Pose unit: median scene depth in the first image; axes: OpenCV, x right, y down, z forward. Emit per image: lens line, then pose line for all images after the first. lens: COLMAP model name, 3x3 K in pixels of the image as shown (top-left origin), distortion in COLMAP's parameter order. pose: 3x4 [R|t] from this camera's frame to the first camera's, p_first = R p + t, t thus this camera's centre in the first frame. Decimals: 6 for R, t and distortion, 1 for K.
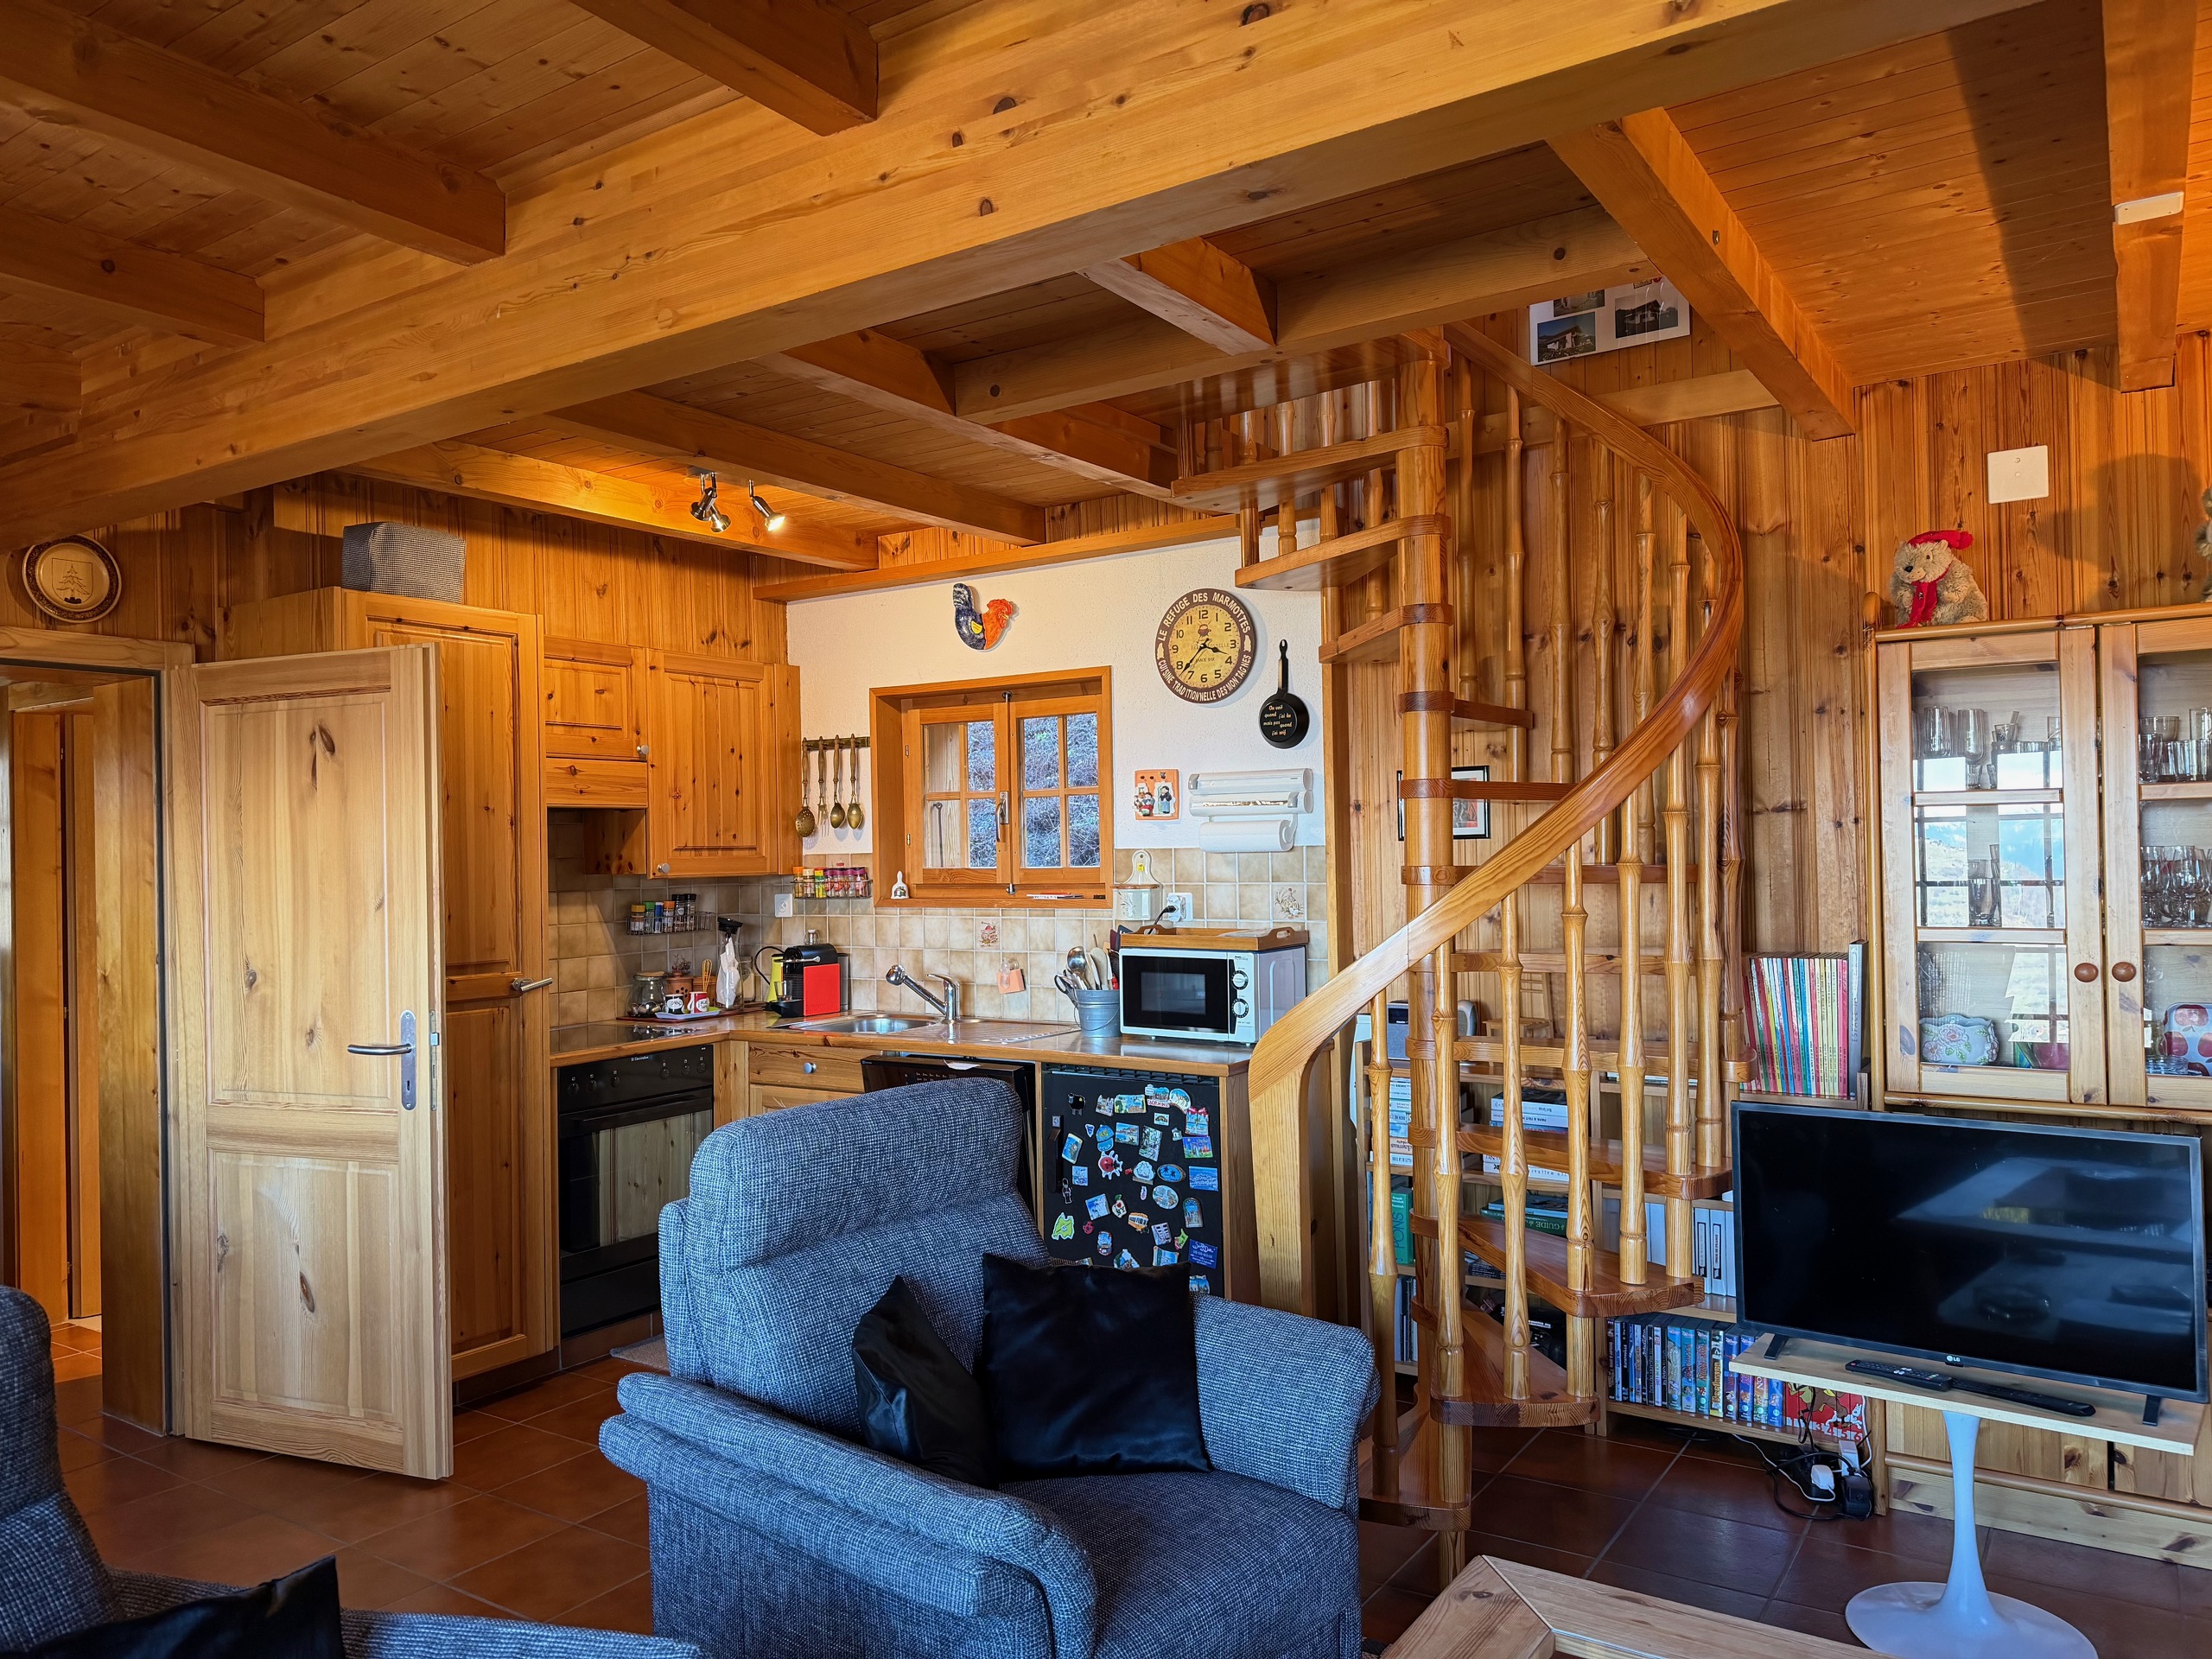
lens RADIAL K [[1547.5, 0, 1098.2], [0, 1547.5, 836.6], [0, 0, 1]] dist [0.057524, -0.066027]
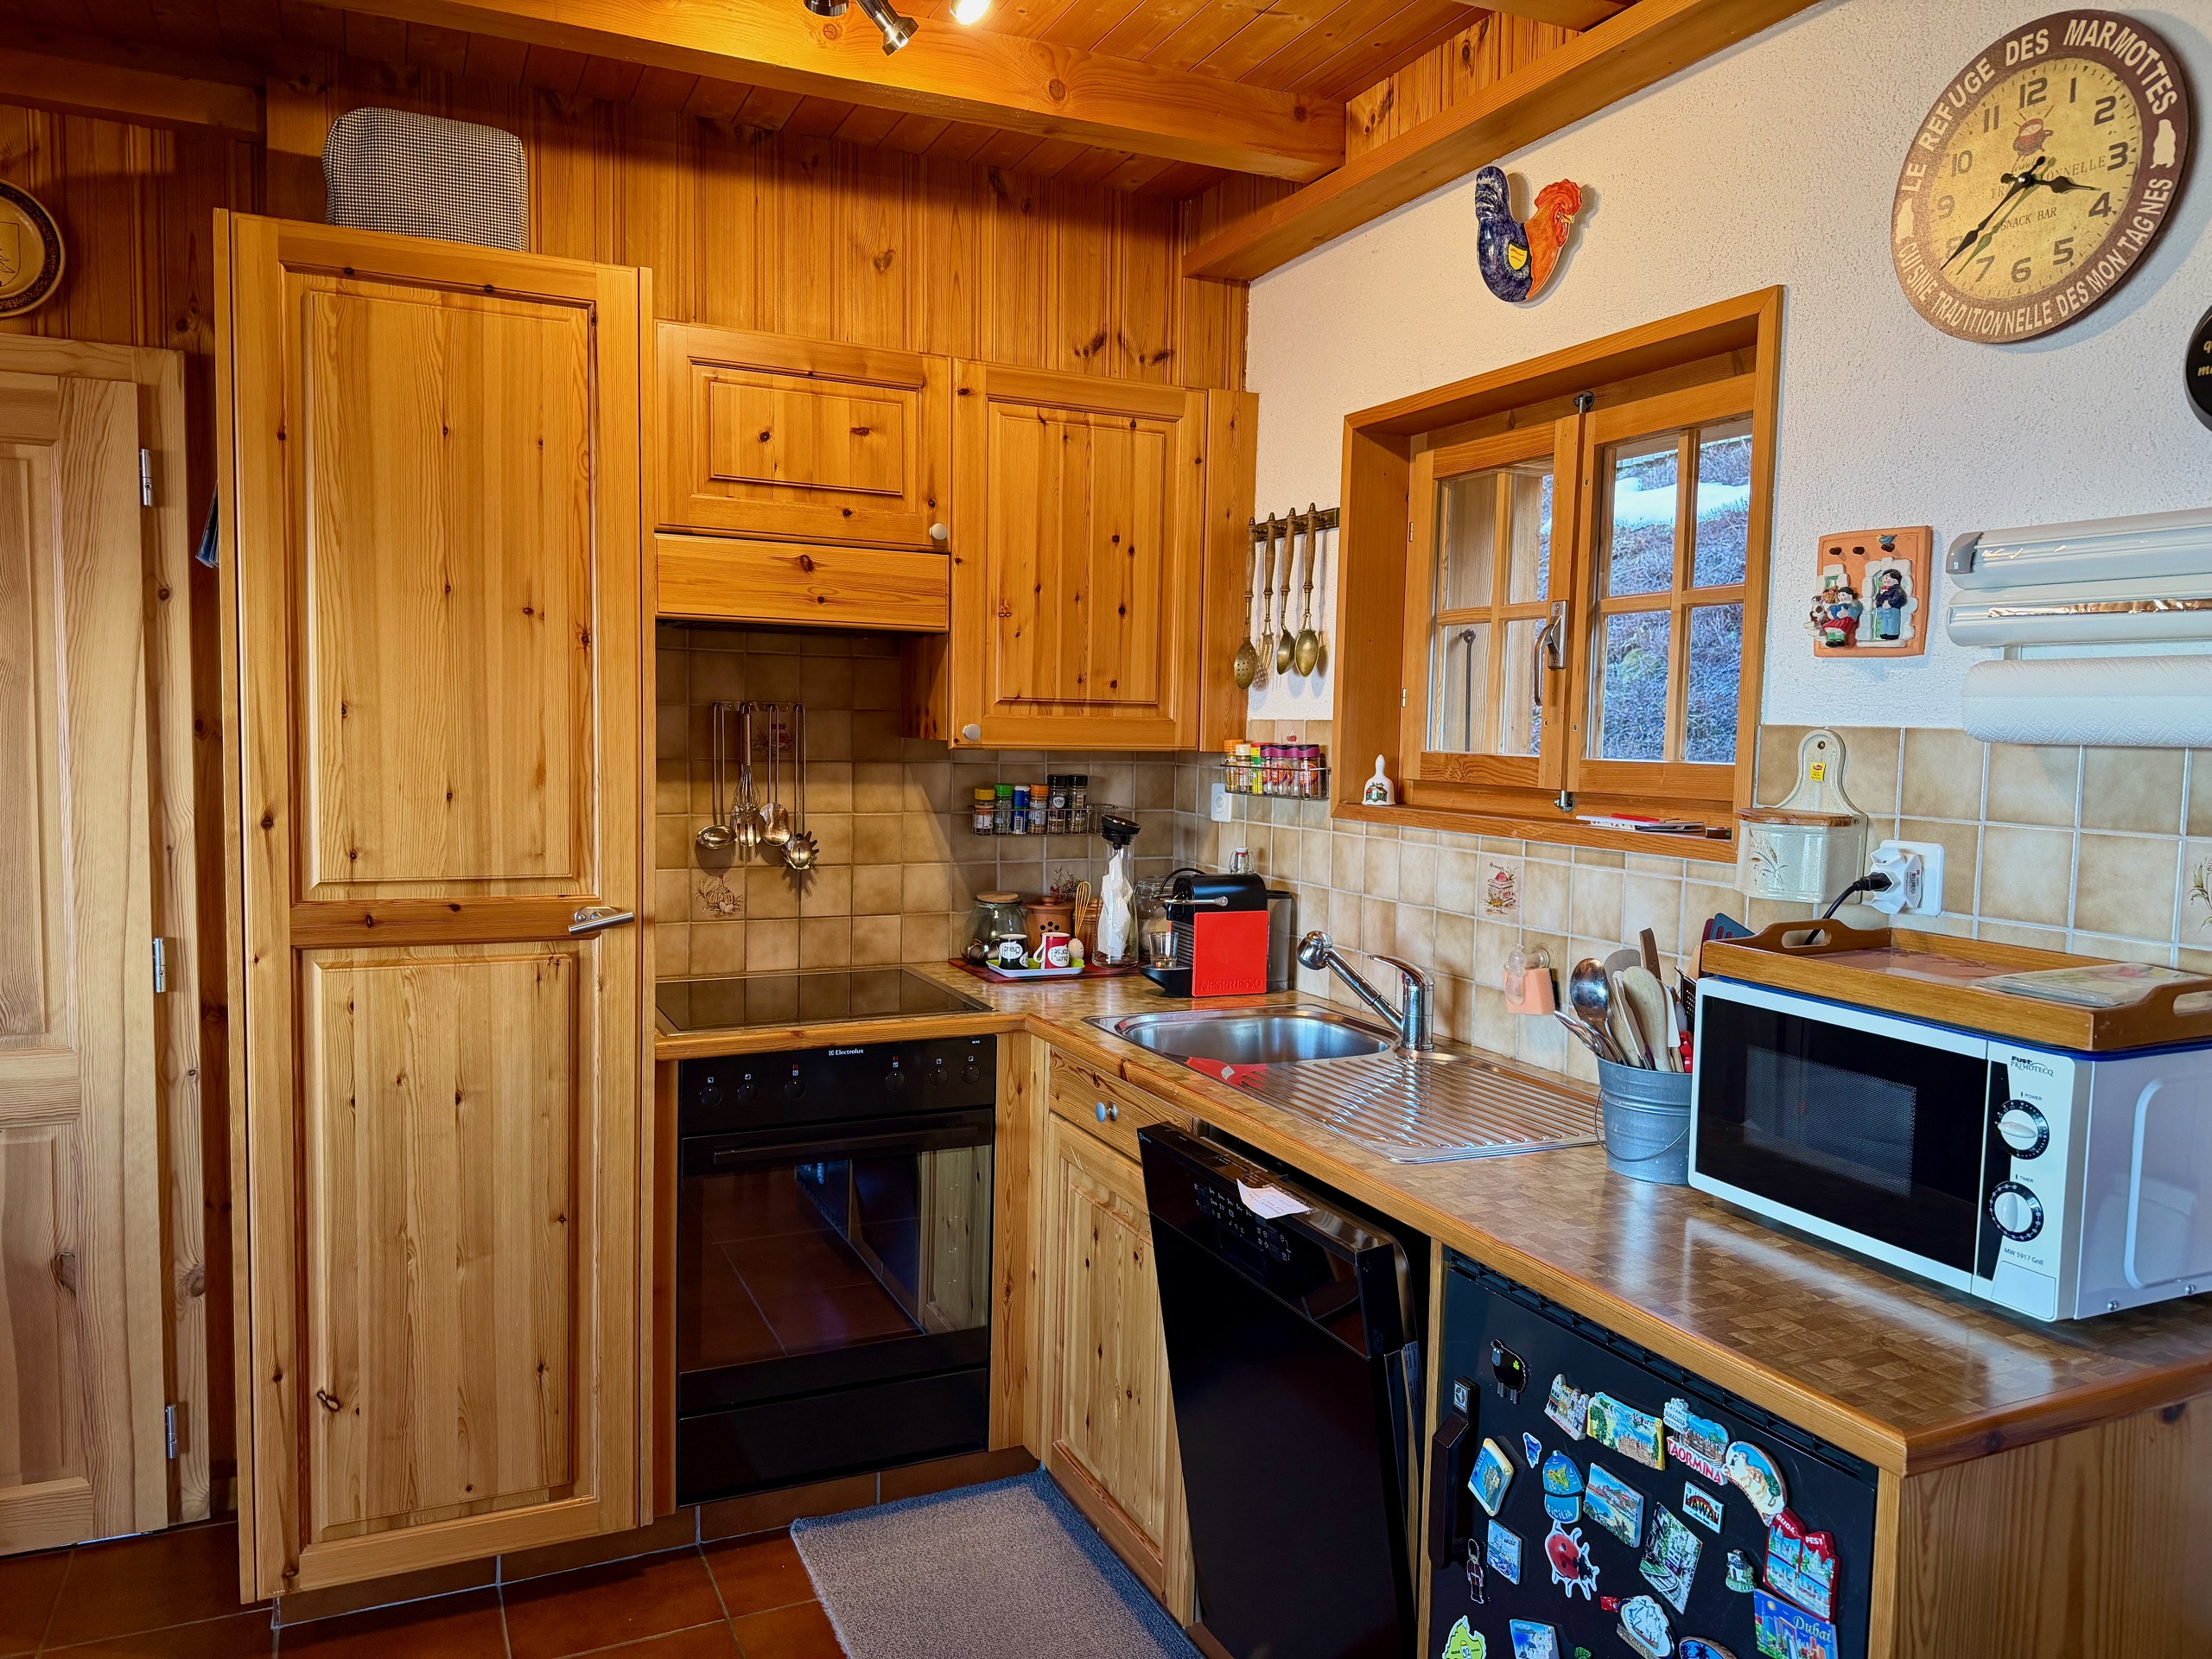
lens RADIAL K [[1547.5, 0, 1104.8], [0, 1547.5, 833.5], [0, 0, 1]] dist [0.057524, -0.066027]
pose [[0.856024, 0.072735, -0.511793, 0.091703], [-0.031176, 0.995514, 0.089336, 0.005561], [0.515995, -0.060518, 0.854451, 0.624282]]
